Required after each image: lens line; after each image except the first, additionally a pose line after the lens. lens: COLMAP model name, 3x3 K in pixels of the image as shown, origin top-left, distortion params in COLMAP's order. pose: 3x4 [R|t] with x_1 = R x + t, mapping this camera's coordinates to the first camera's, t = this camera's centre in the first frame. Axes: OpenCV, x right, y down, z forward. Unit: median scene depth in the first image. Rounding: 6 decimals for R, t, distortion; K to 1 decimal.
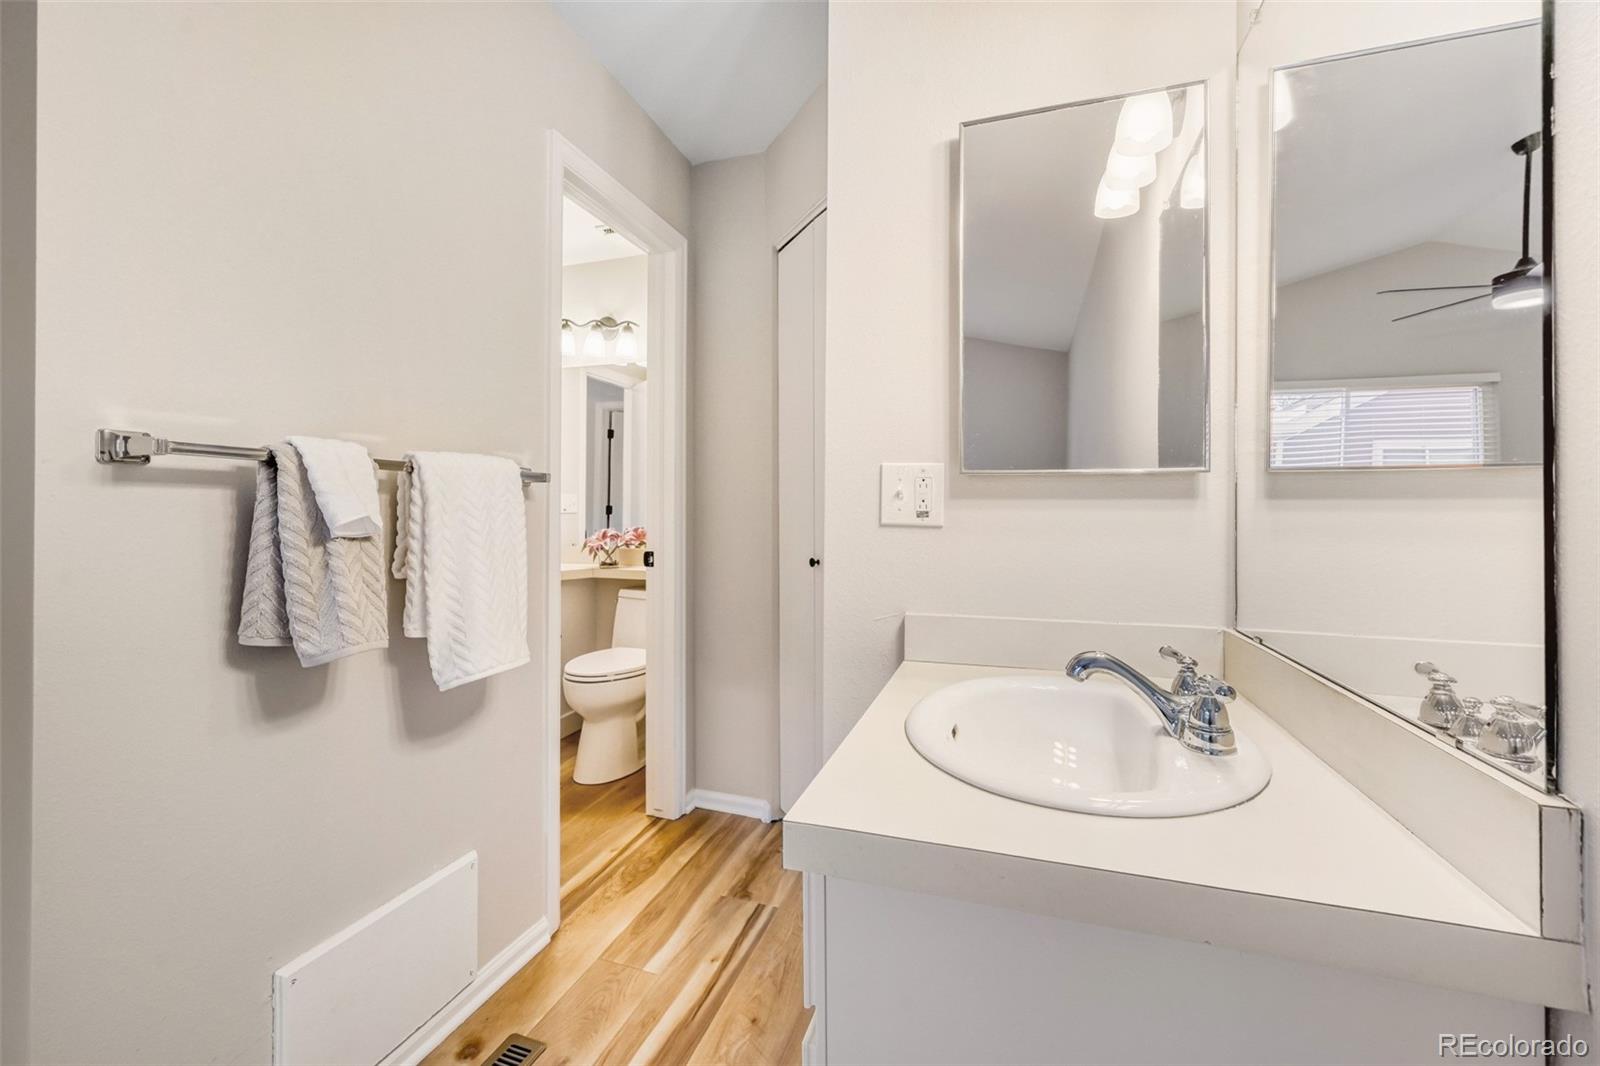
lens RADIAL K [[642.5, 0, 800.2], [0, 642.5, 506.6], [0, 0, 1]] dist [-0.000473, 0.000059]
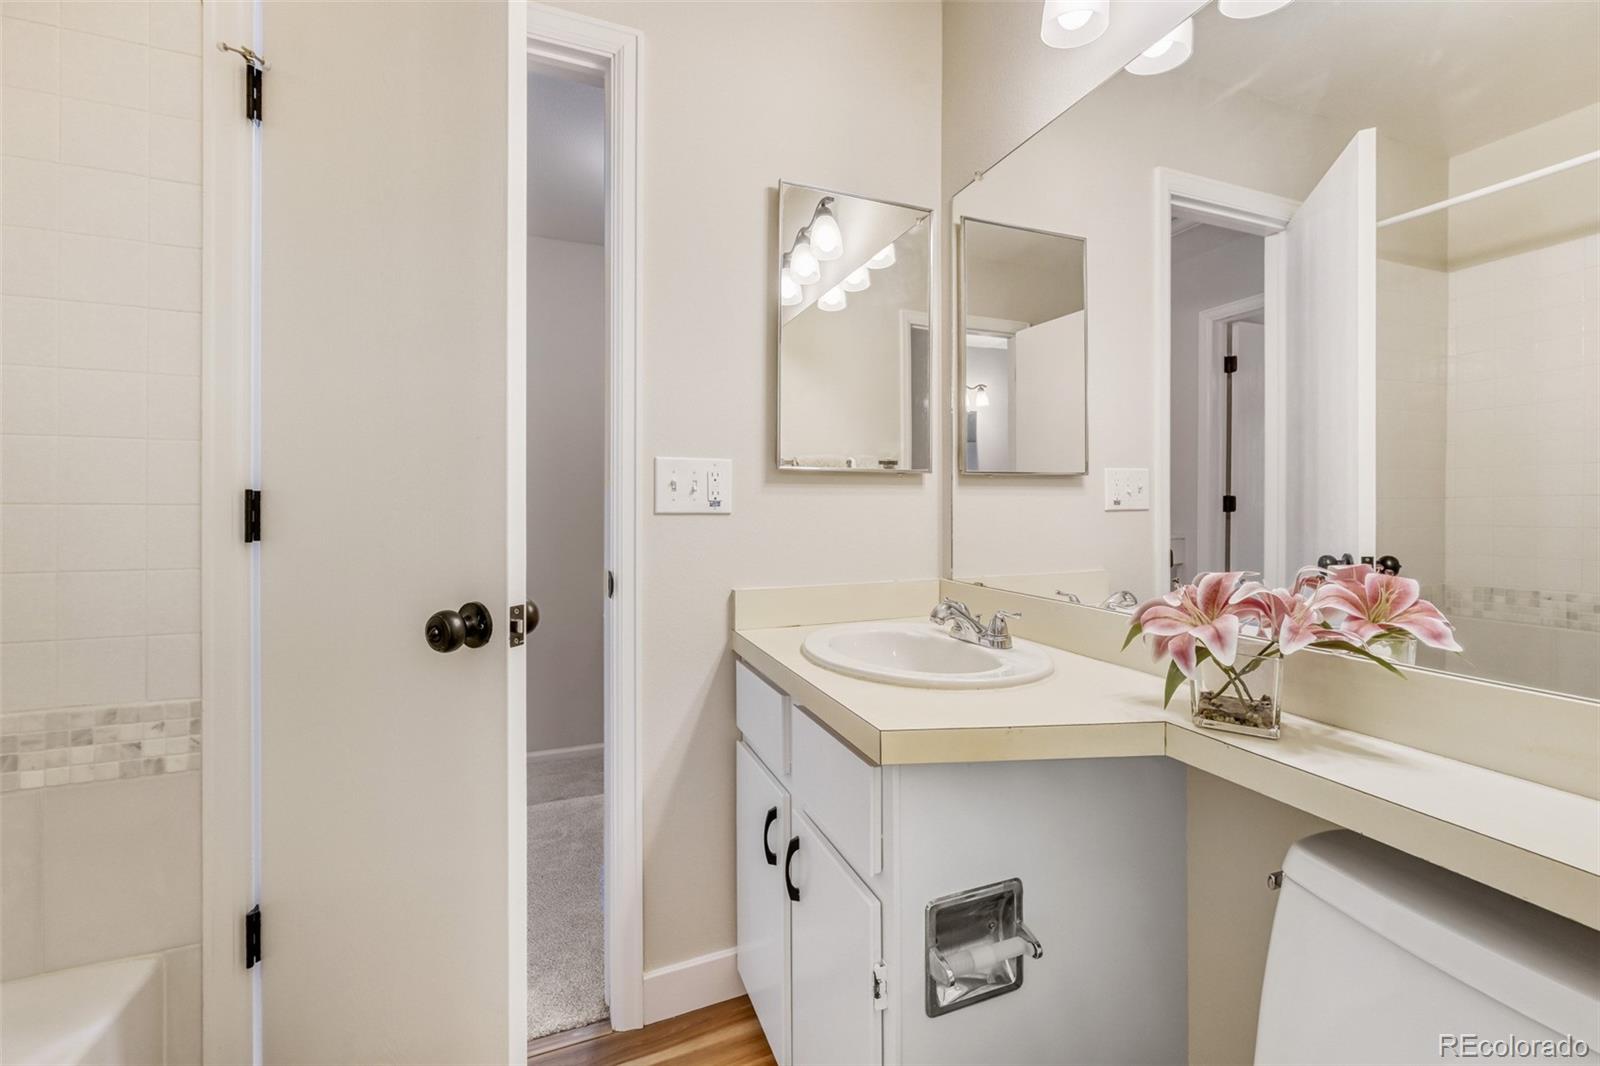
lens RADIAL K [[642.5, 0, 800.2], [0, 642.5, 506.6], [0, 0, 1]] dist [-0.000473, 0.000059]
pose [[0.640798, -0.004789, -0.767695, -0.211960], [0.011952, 0.999922, 0.003739, 0.004694], [0.767616, -0.011572, 0.640805, 0.703788]]
